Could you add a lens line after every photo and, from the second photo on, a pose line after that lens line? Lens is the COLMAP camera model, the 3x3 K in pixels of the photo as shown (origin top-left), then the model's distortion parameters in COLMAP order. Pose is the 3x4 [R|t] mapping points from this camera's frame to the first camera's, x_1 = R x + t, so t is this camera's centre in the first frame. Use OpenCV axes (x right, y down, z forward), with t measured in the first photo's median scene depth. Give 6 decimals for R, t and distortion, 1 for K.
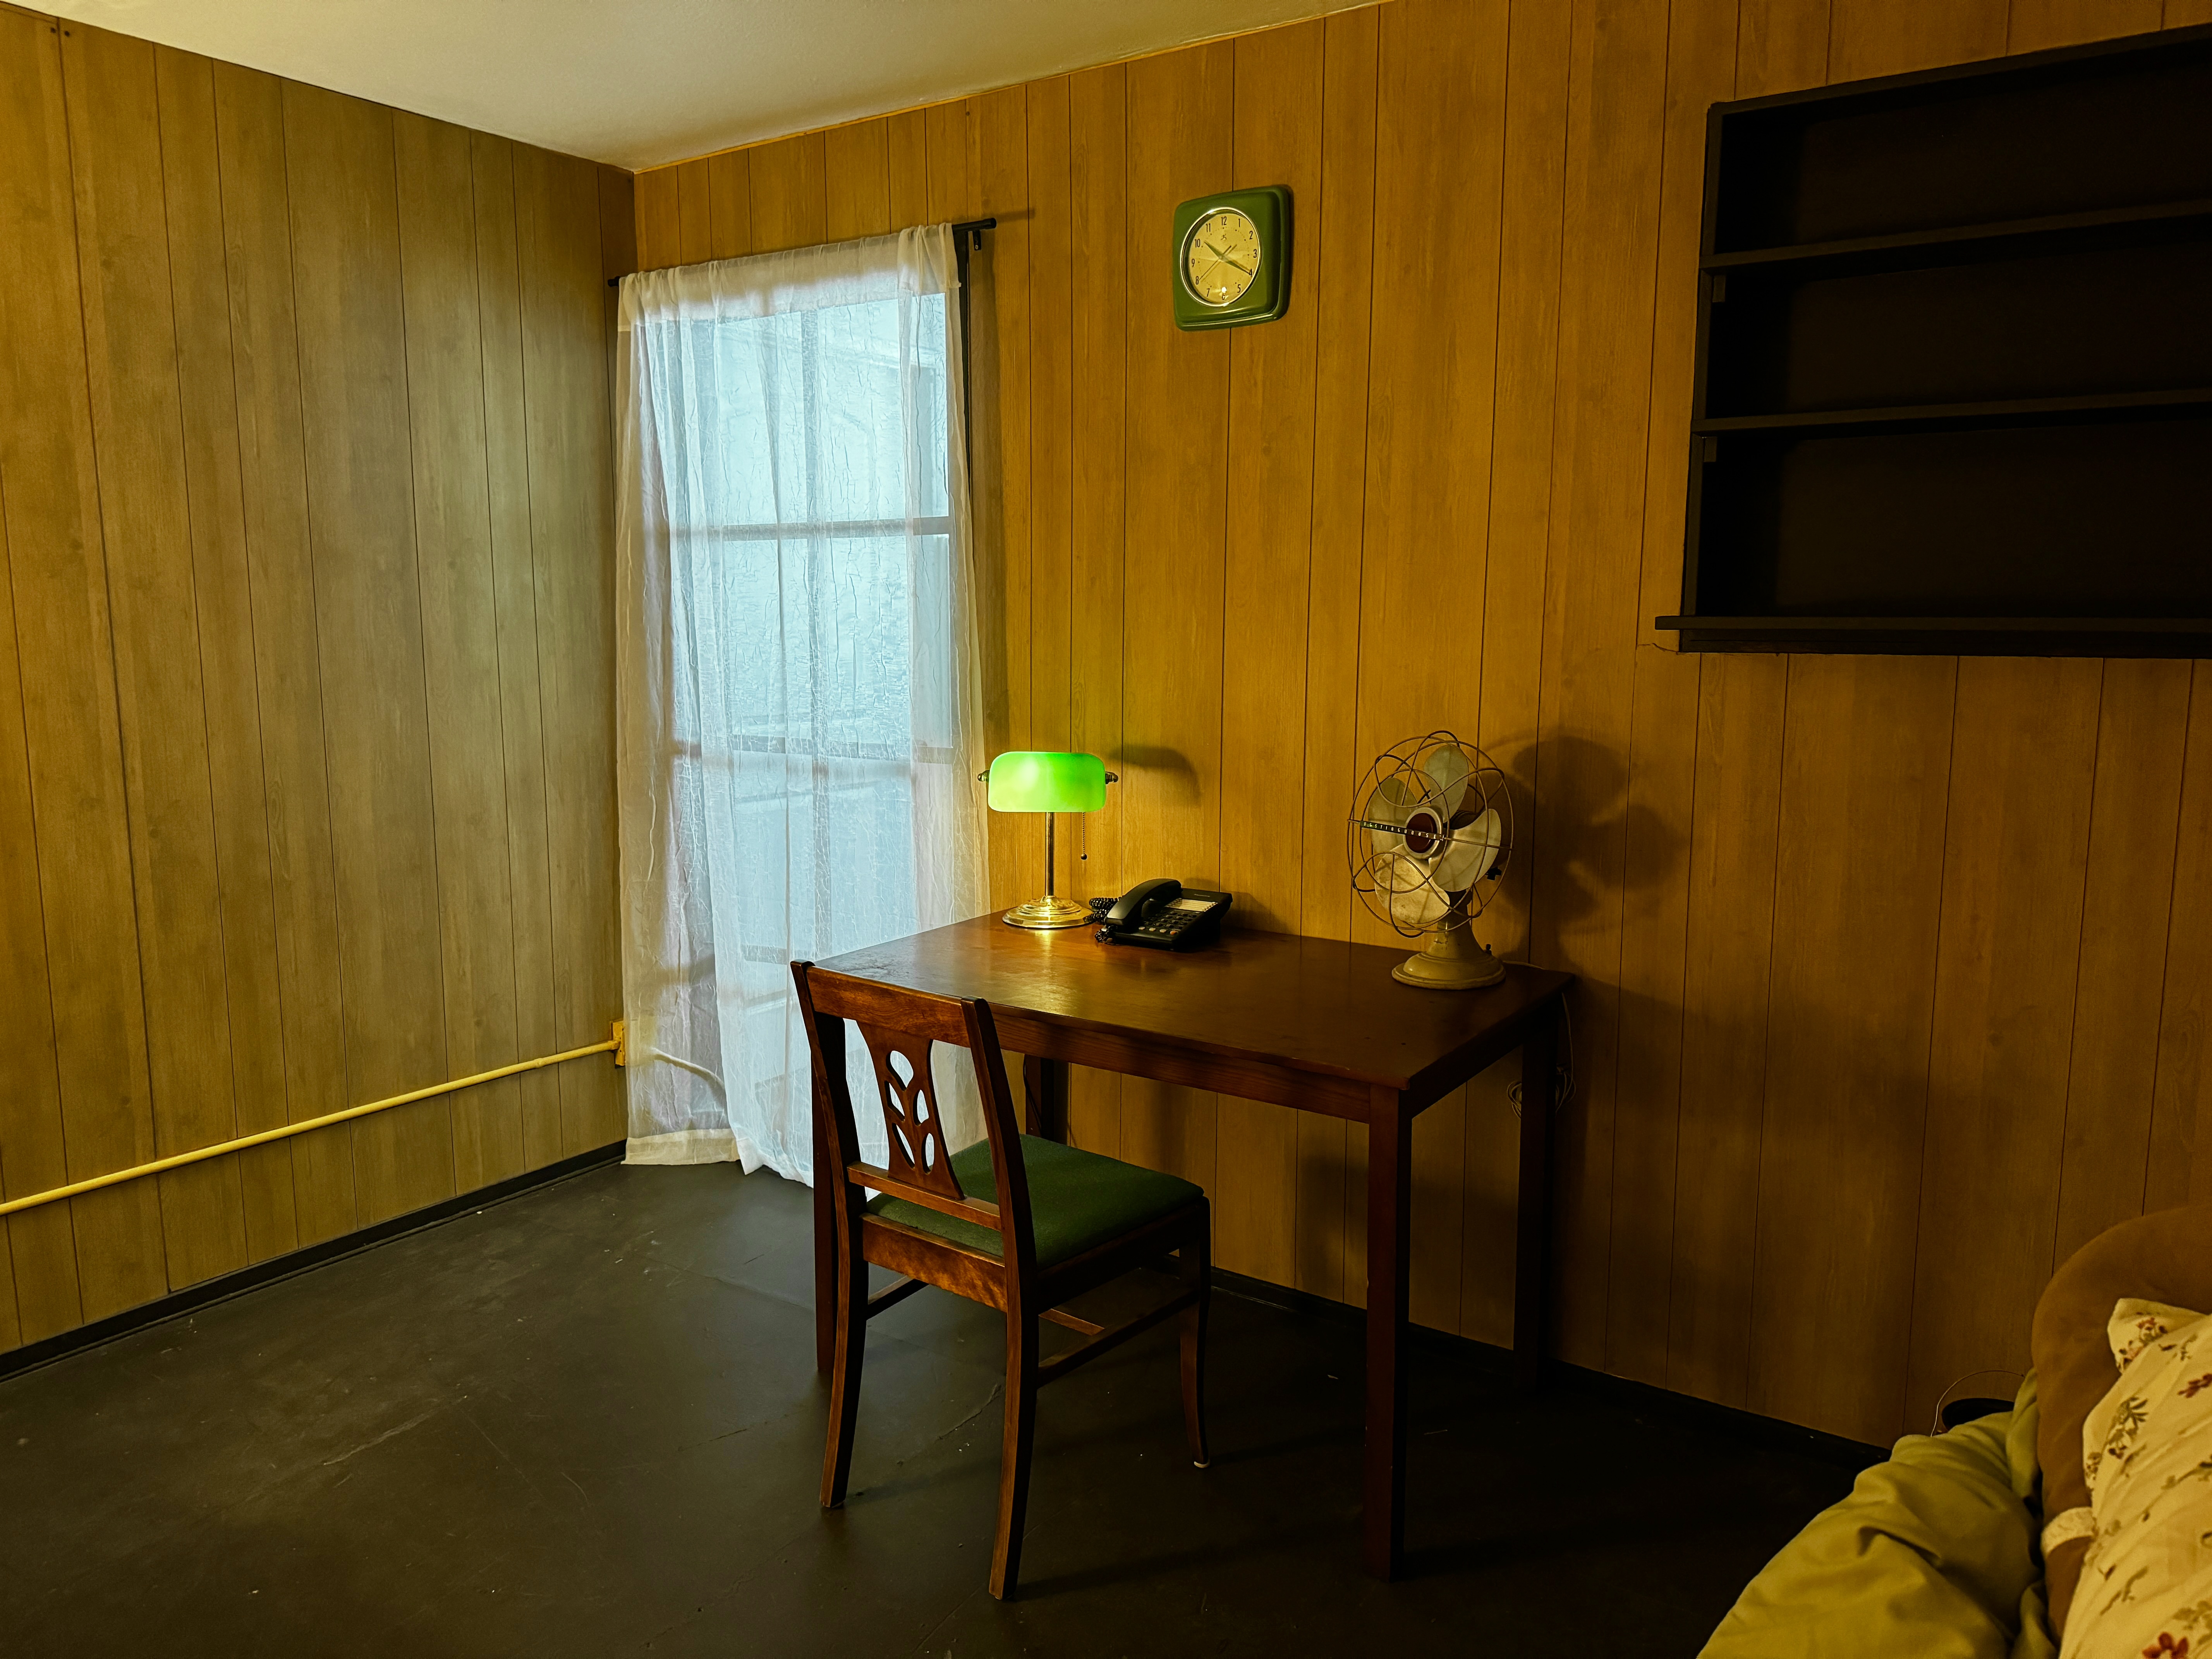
lens RADIAL K [[1554.4, 0, 1107.3], [0, 1554.4, 834.2], [0, 0, 1]] dist [0.079031, -0.110775]
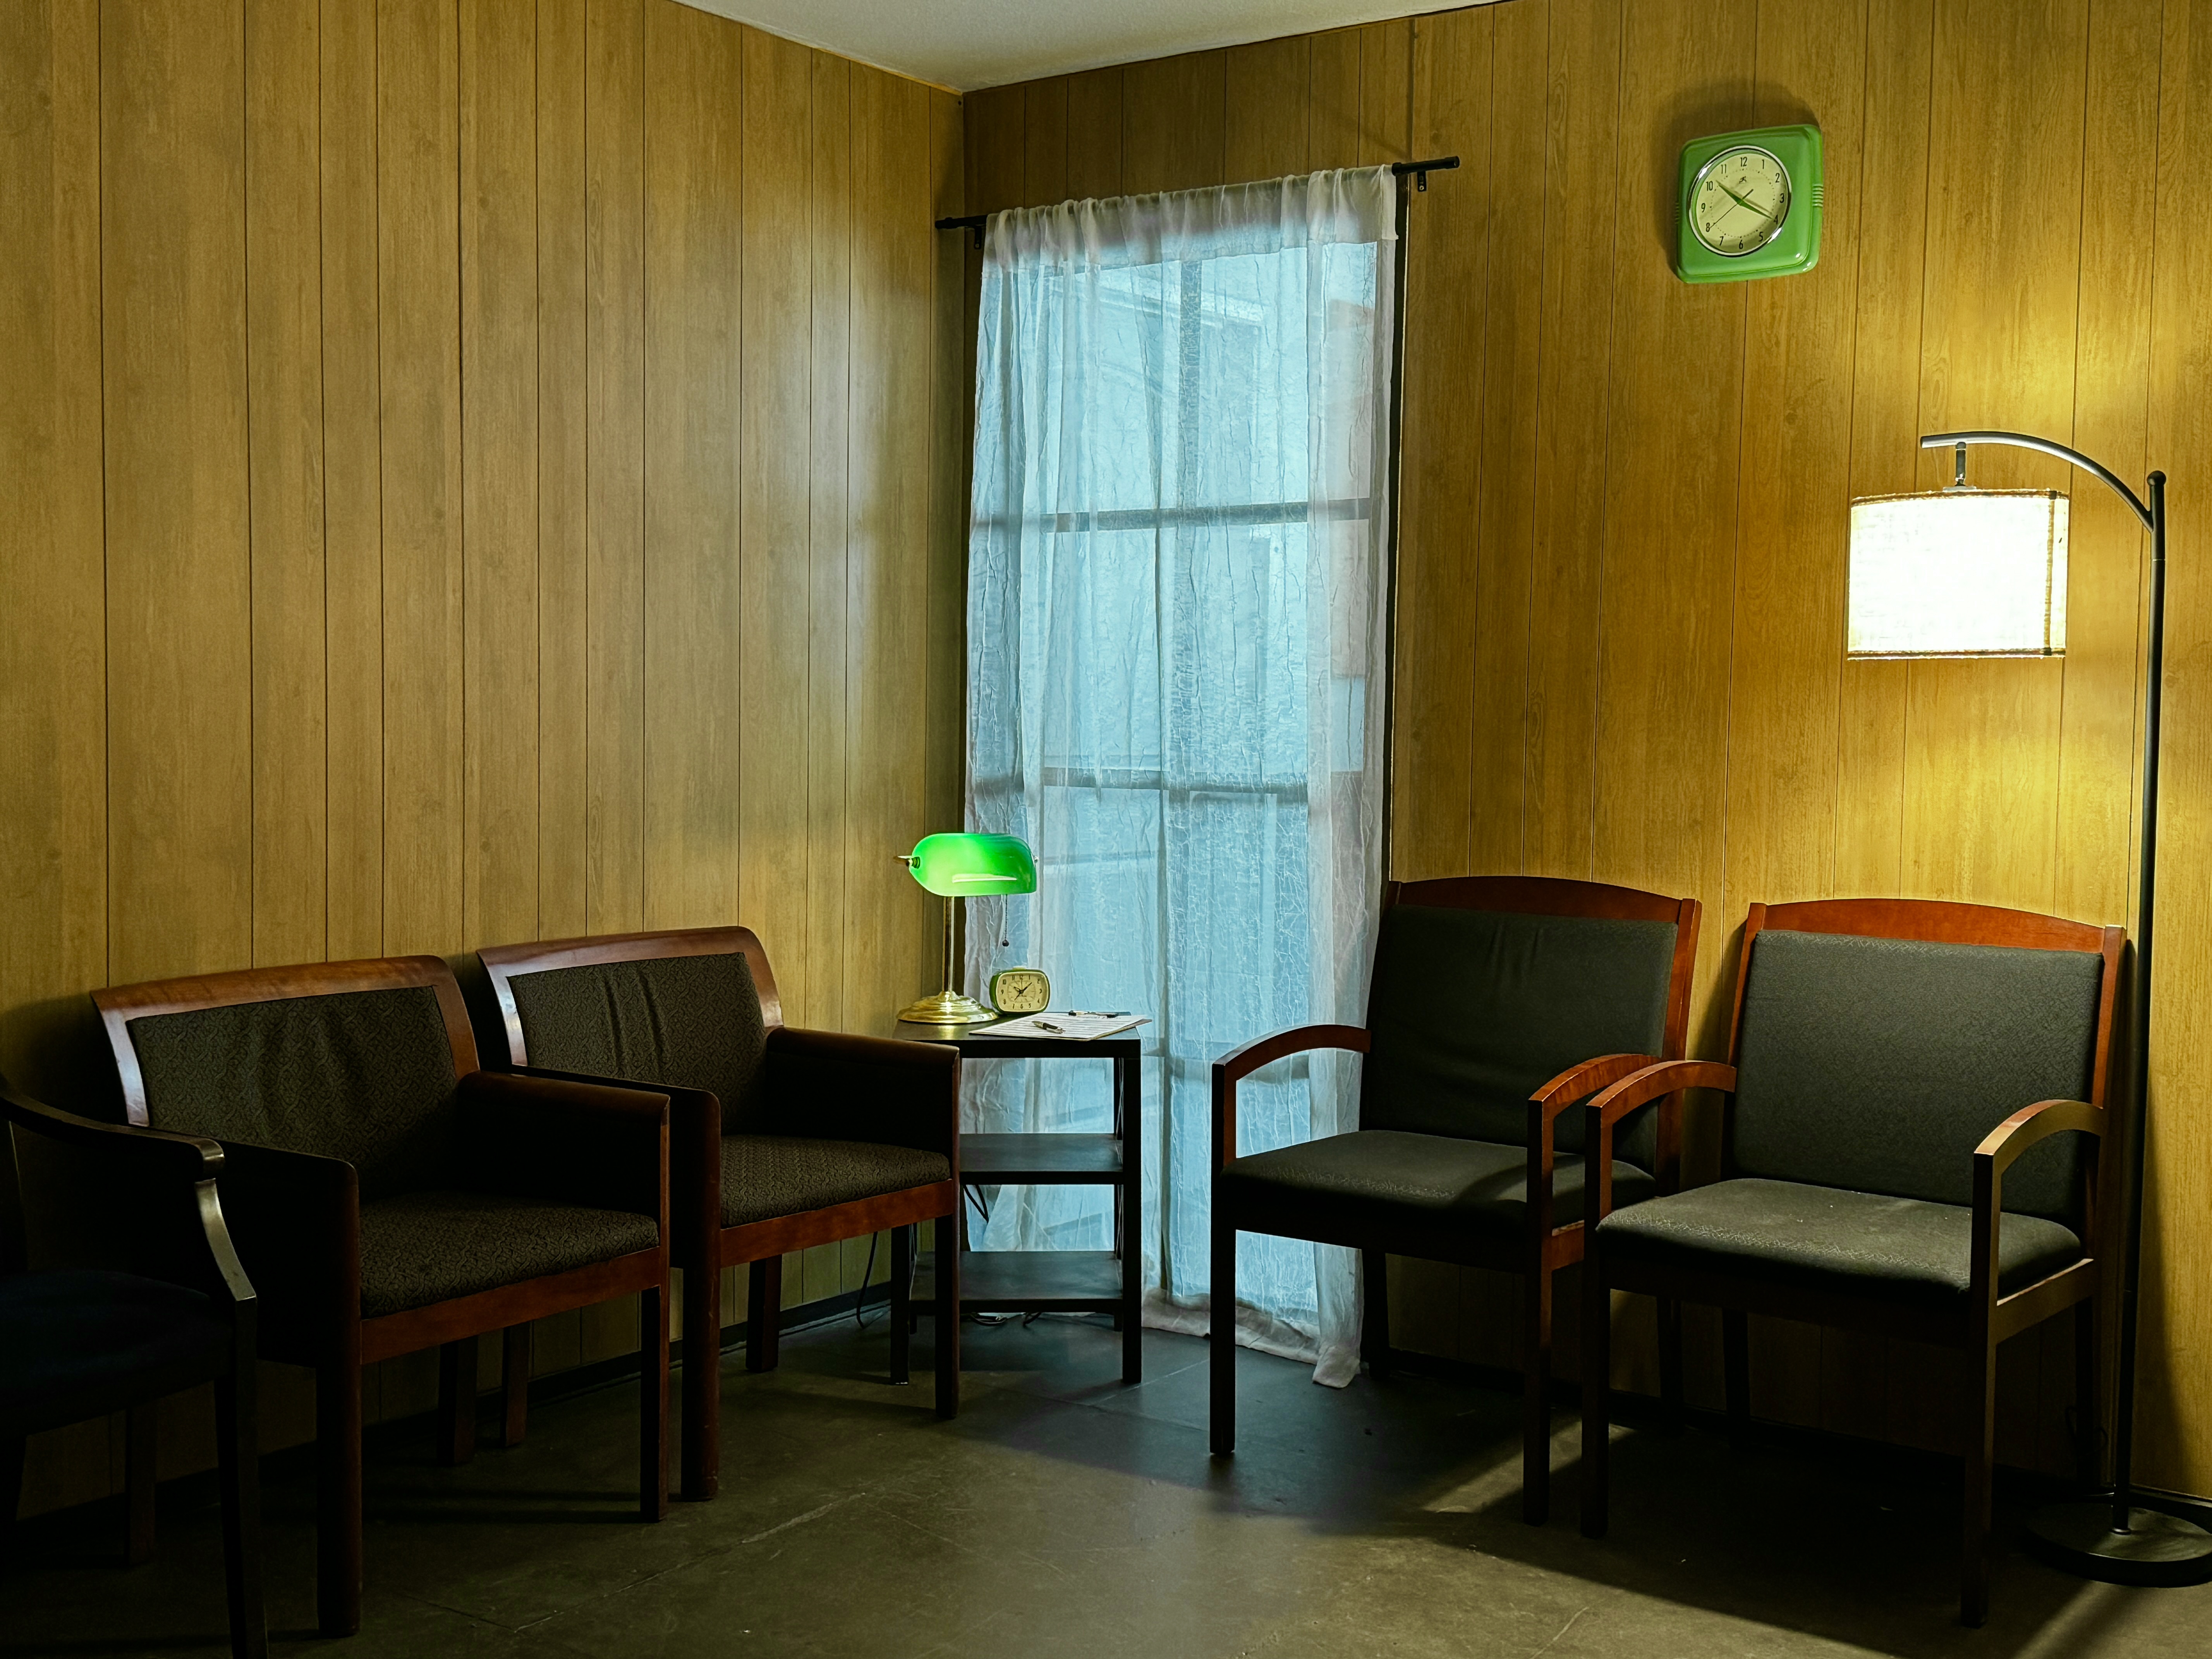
lens RADIAL K [[2528.0, 0, 1120.6], [0, 2528.0, 827.5], [0, 0, 1]] dist [0.225474, -0.483633]
pose [[0.999196, 0.016327, -0.036604, -0.190656], [-0.019628, 0.995590, -0.091734, 0.103815], [0.034945, 0.092379, 0.995111, -0.362300]]
